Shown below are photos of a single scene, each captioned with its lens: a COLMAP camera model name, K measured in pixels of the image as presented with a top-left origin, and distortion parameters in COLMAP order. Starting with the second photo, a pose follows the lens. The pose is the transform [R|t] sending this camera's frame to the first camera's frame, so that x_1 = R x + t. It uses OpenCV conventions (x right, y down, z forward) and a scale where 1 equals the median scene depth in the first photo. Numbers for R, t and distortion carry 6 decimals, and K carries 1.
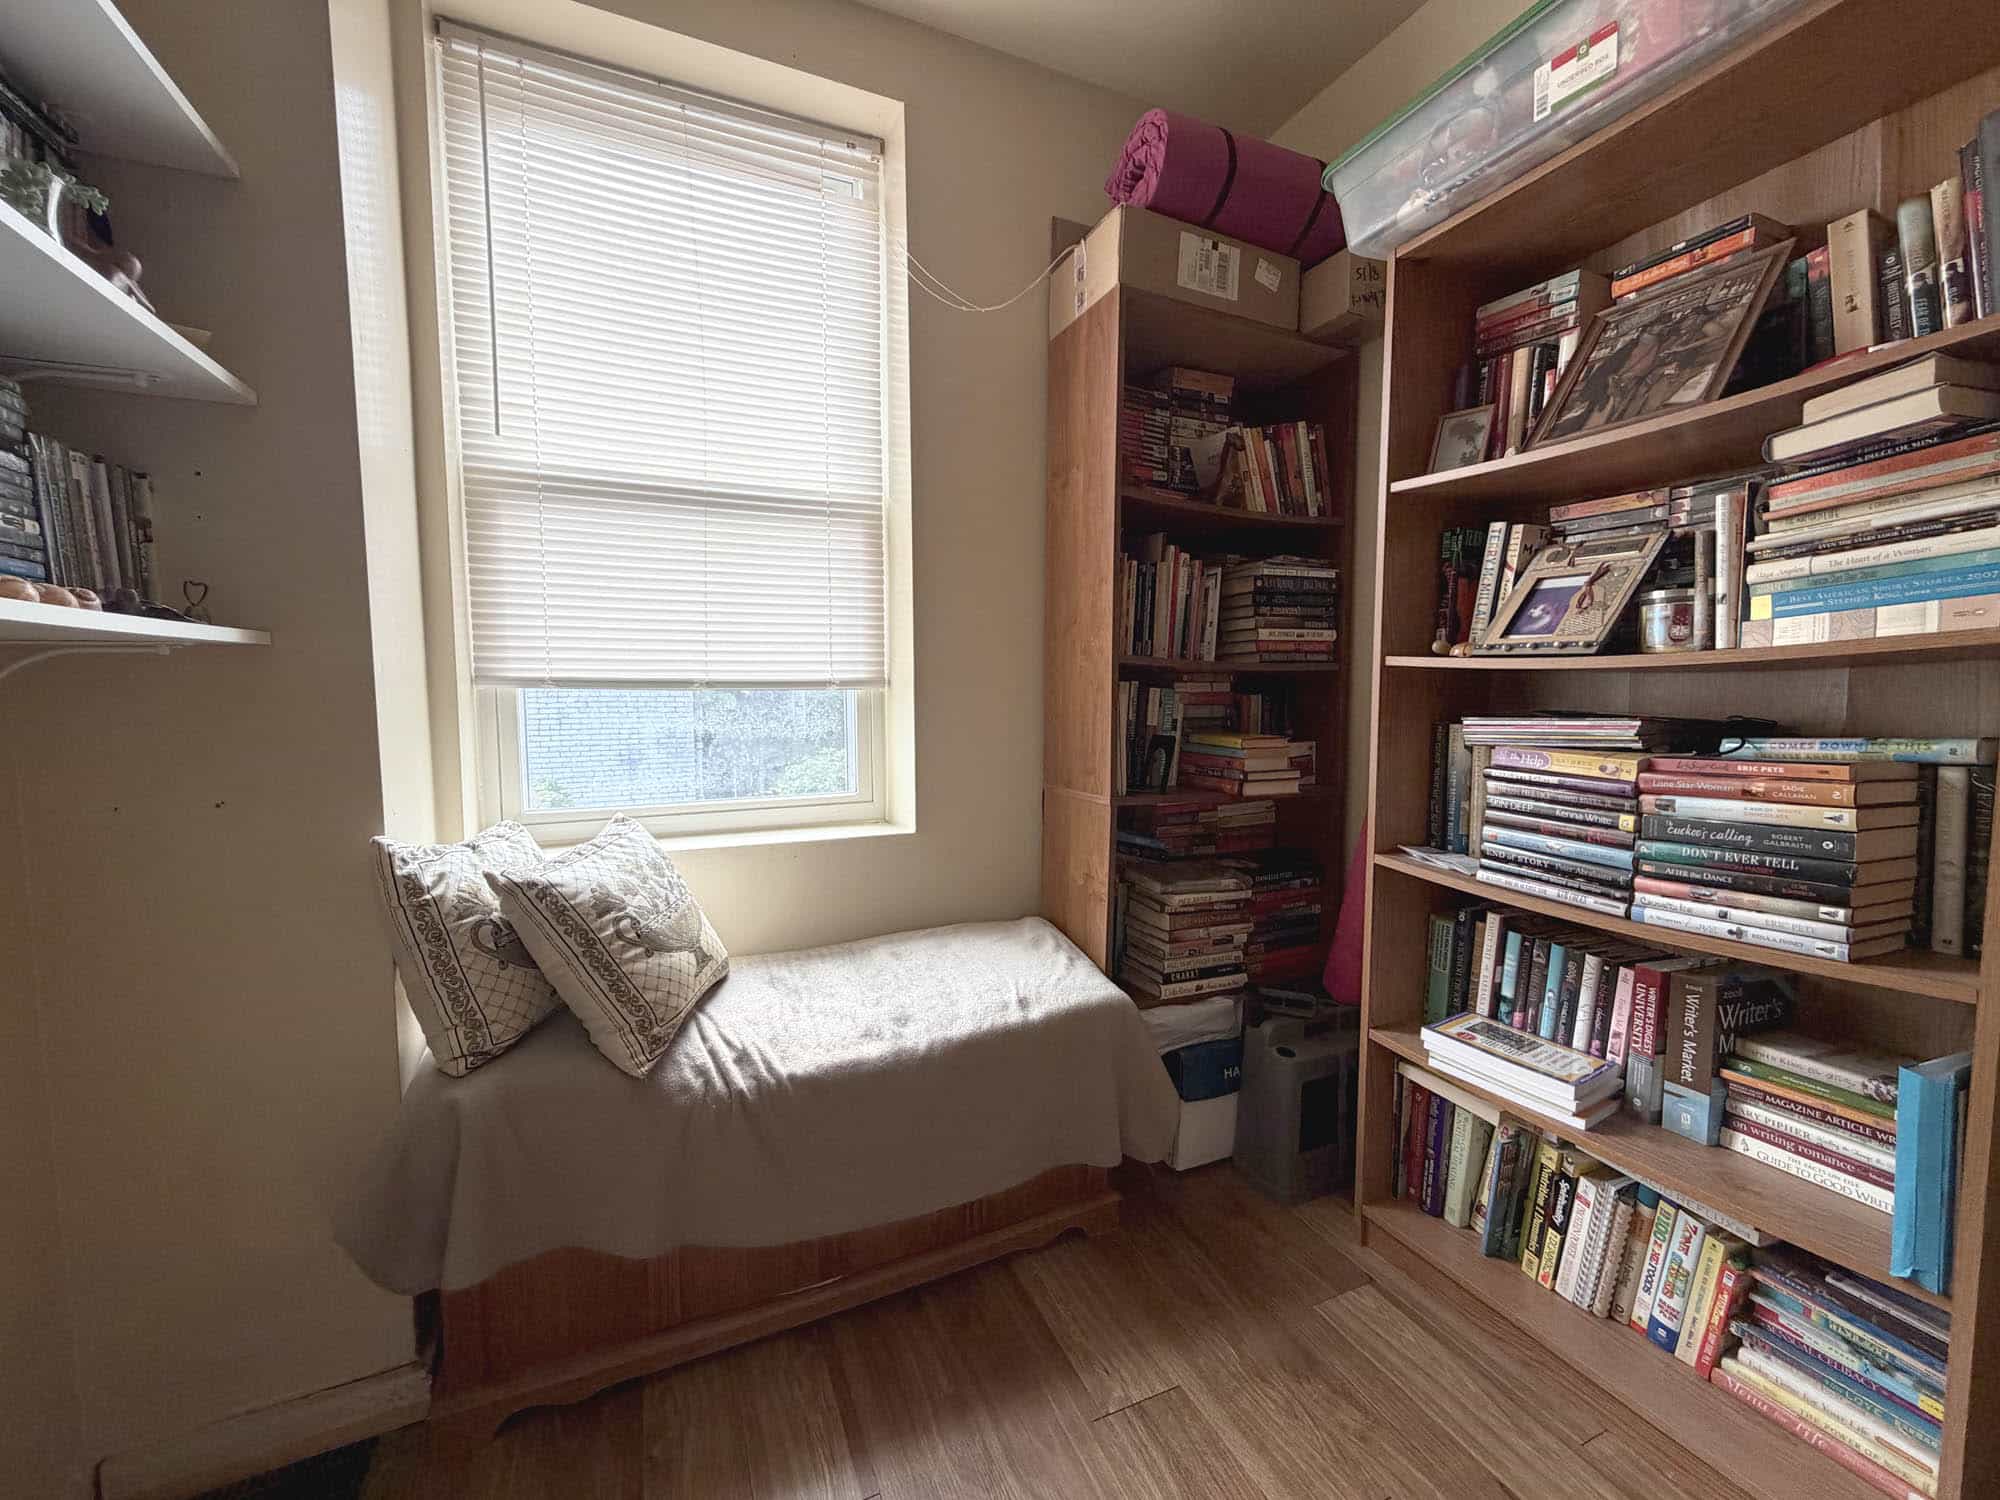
lens RADIAL K [[798.1, 0, 1001.9], [0, 798.1, 747.9], [0, 0, 1]] dist [-0.002424, 0.000813]
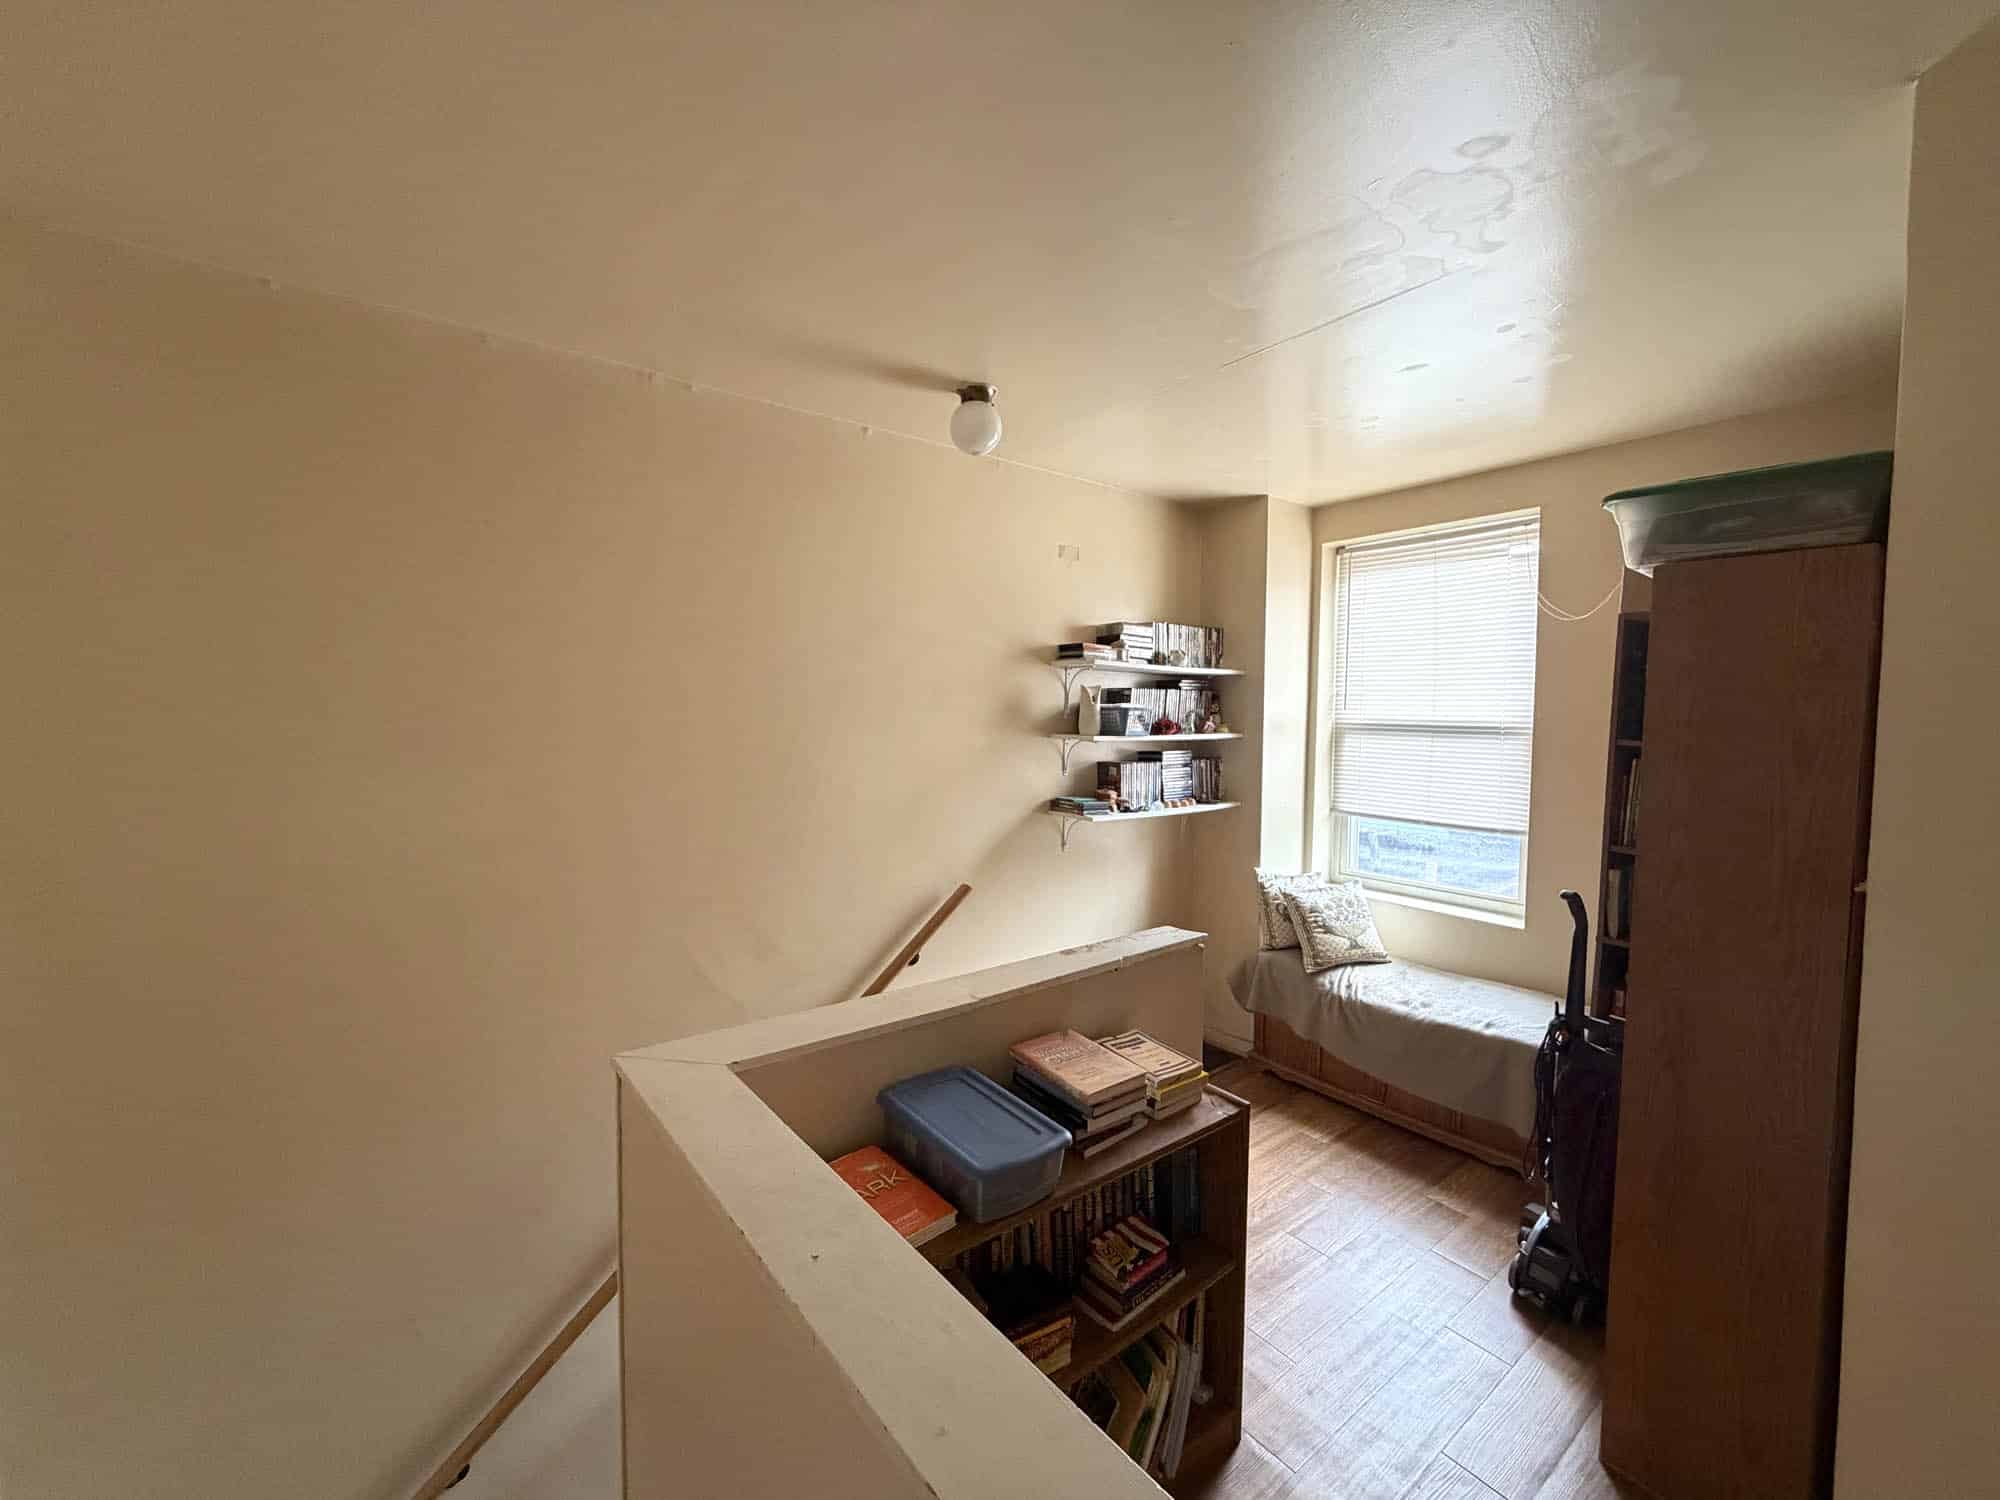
lens RADIAL K [[798.1, 0, 997.4], [0, 798.1, 746.8], [0, 0, 1]] dist [-0.002424, 0.000813]
pose [[0.237698, 0.057516, -0.969635, 1.811711], [-0.075658, 0.996309, 0.040552, -0.375662], [0.968388, 0.063722, 0.241172, -0.708717]]
